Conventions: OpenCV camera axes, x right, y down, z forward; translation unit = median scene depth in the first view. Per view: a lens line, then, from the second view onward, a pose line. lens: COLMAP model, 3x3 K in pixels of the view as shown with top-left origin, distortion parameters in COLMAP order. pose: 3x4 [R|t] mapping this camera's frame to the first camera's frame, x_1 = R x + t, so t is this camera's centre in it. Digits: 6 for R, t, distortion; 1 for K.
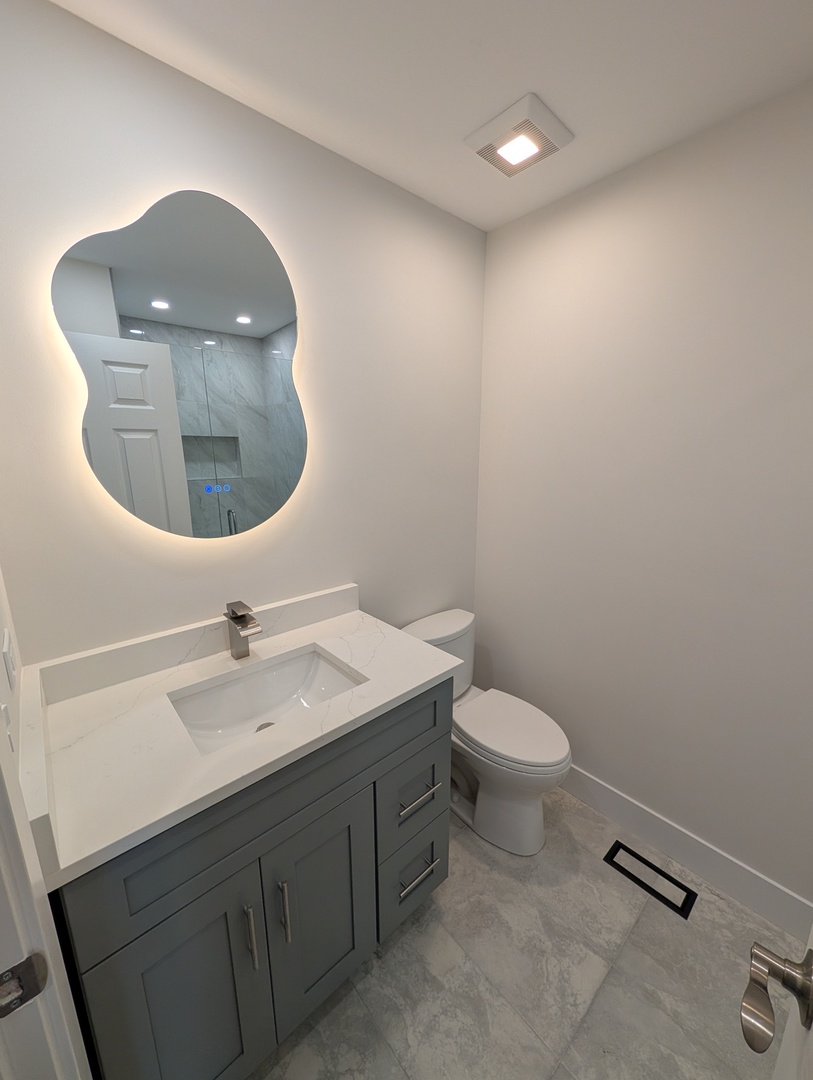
lens RADIAL K [[415.6, 0, 412.6], [0, 415.6, 545.1], [0, 0, 1]] dist [0.002088, -0.000320]
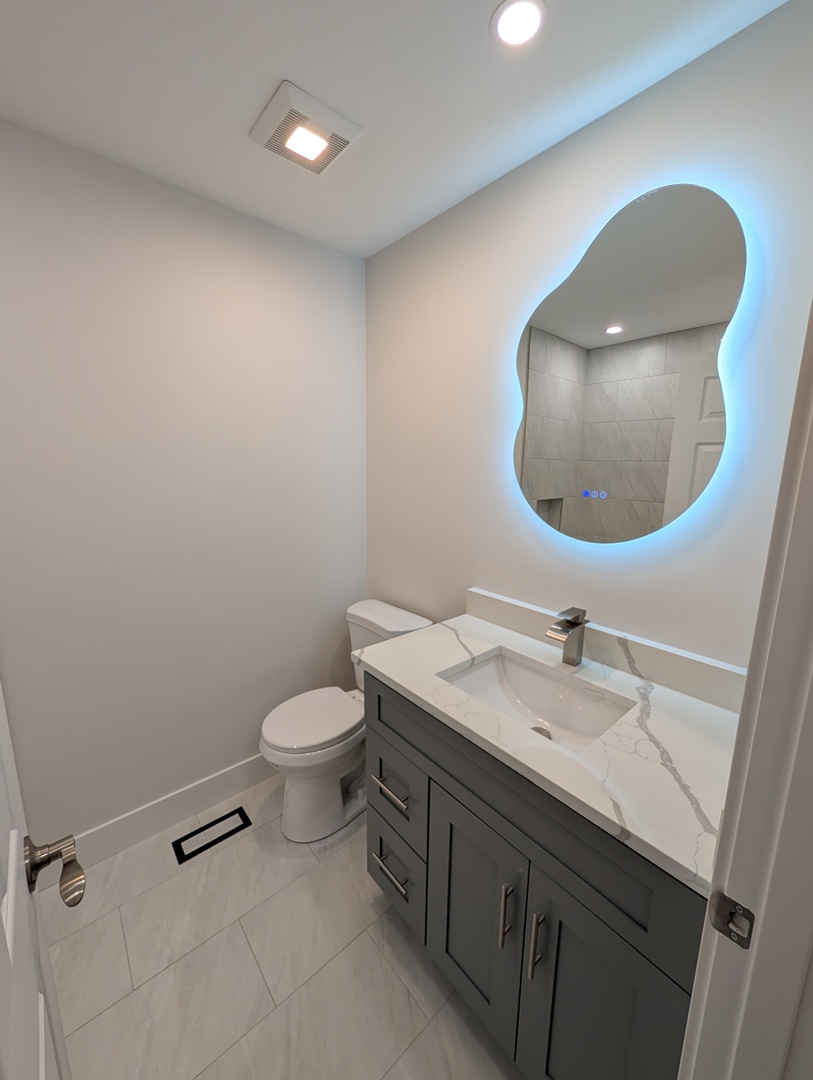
lens RADIAL K [[415.6, 0, 411.7], [0, 415.6, 535.4], [0, 0, 1]] dist [0.002088, -0.000320]
pose [[-0.006589, 0.176387, -0.984299, 0.522320], [-0.249285, 0.952954, 0.172438, -0.100722], [0.968408, 0.246507, 0.037691, 0.529089]]
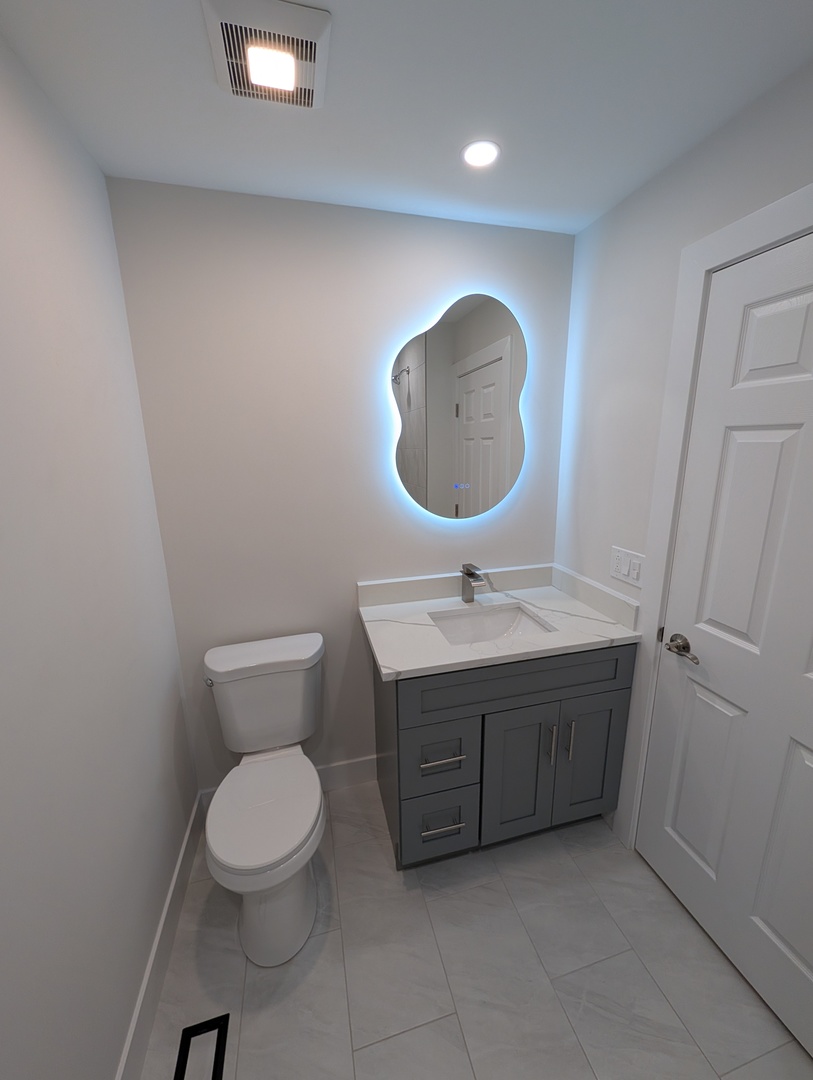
lens RADIAL K [[415.6, 0, 404.9], [0, 415.6, 534.7], [0, 0, 1]] dist [0.002088, -0.000320]
pose [[0.892749, 0.089563, -0.441563, 0.011843], [-0.096021, 0.995349, 0.007754, 0.045369], [0.440204, 0.035477, 0.897197, -0.427698]]
